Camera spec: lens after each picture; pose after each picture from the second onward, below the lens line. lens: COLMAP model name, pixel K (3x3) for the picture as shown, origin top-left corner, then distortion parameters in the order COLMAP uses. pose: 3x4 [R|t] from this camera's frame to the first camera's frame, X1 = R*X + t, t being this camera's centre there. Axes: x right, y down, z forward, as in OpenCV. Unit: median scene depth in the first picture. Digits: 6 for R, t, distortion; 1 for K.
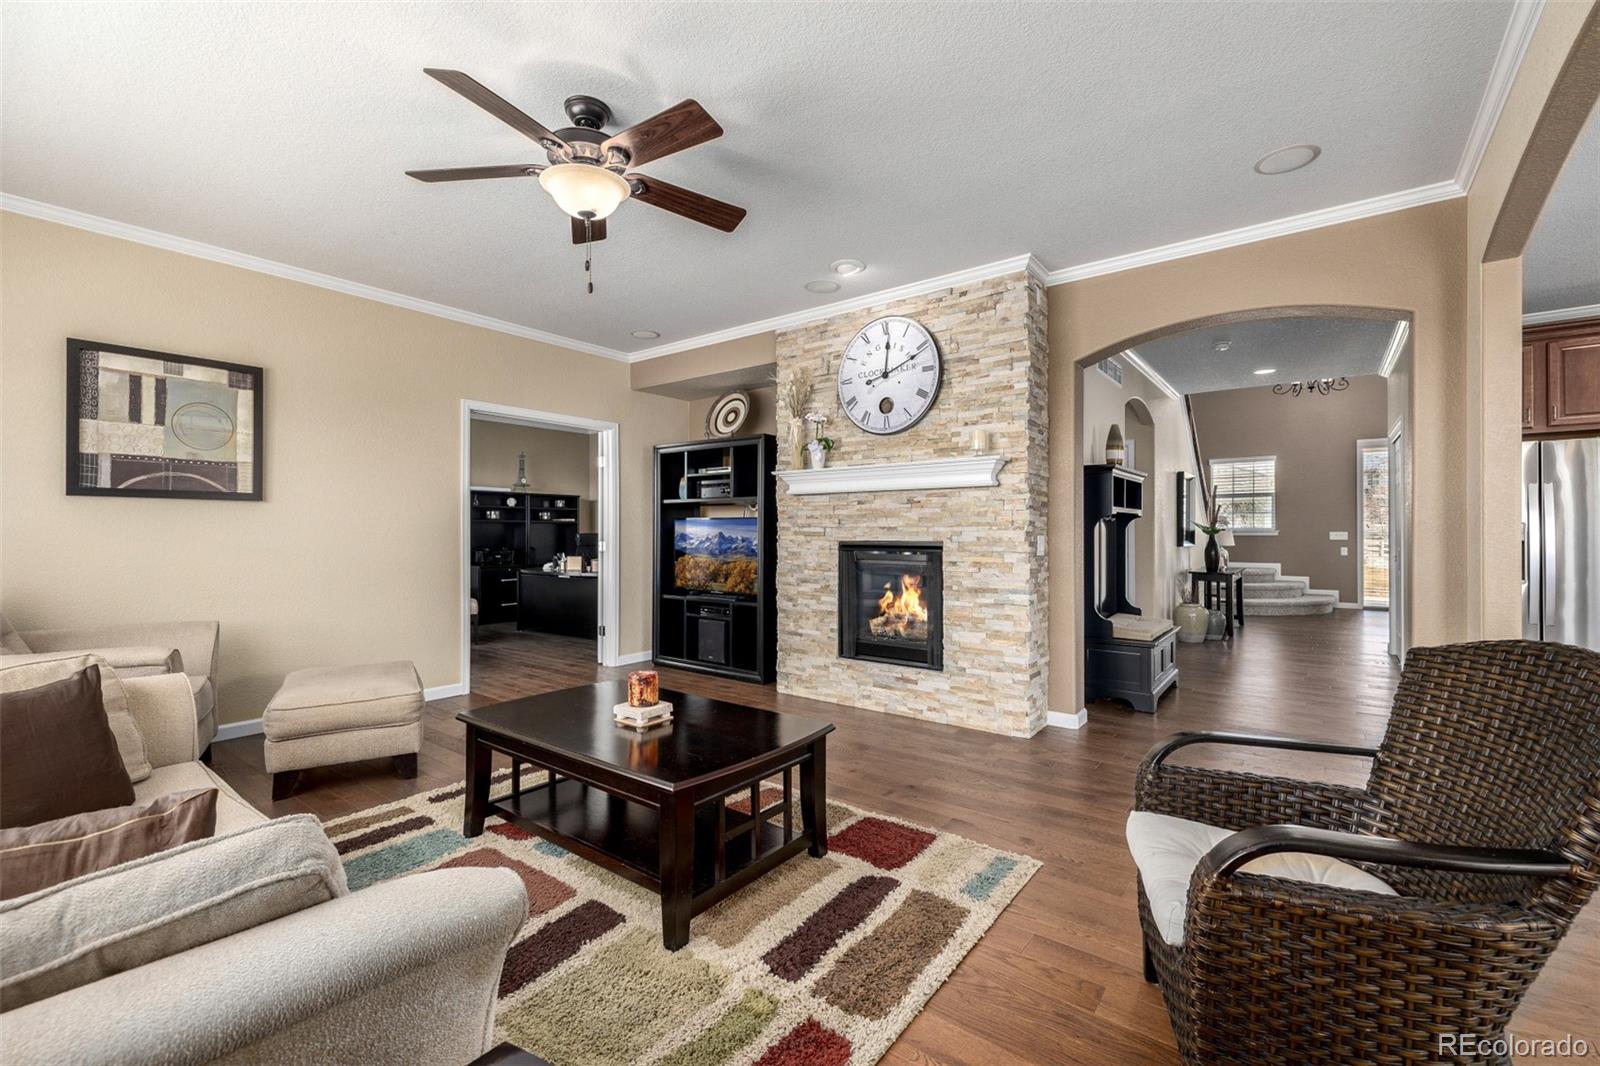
lens RADIAL K [[677.7, 0, 804.7], [0, 677.7, 531.8], [0, 0, 1]] dist [0.002164, 0.000564]
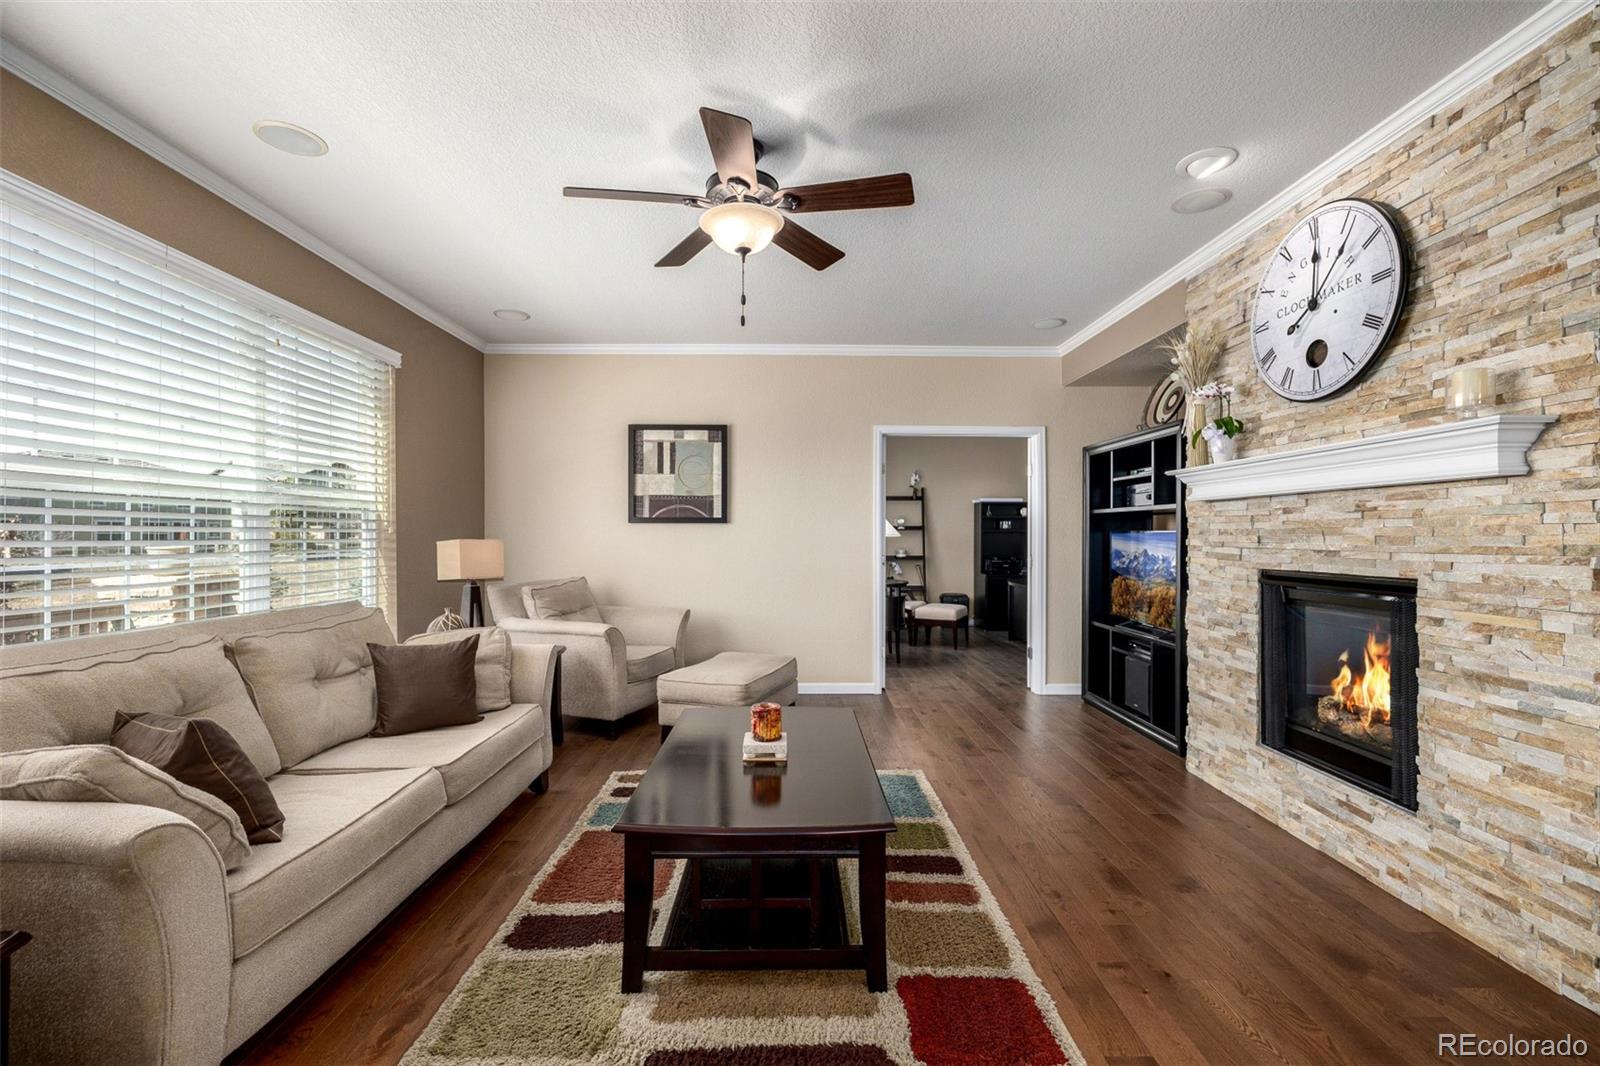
lens RADIAL K [[677.7, 0, 806.7], [0, 677.7, 535.5], [0, 0, 1]] dist [0.002164, 0.000564]
pose [[0.620796, 0.002841, -0.783967, 0.330157], [-0.002285, 0.999996, 0.001814, -0.021728], [0.783969, 0.000665, 0.620799, 0.263802]]
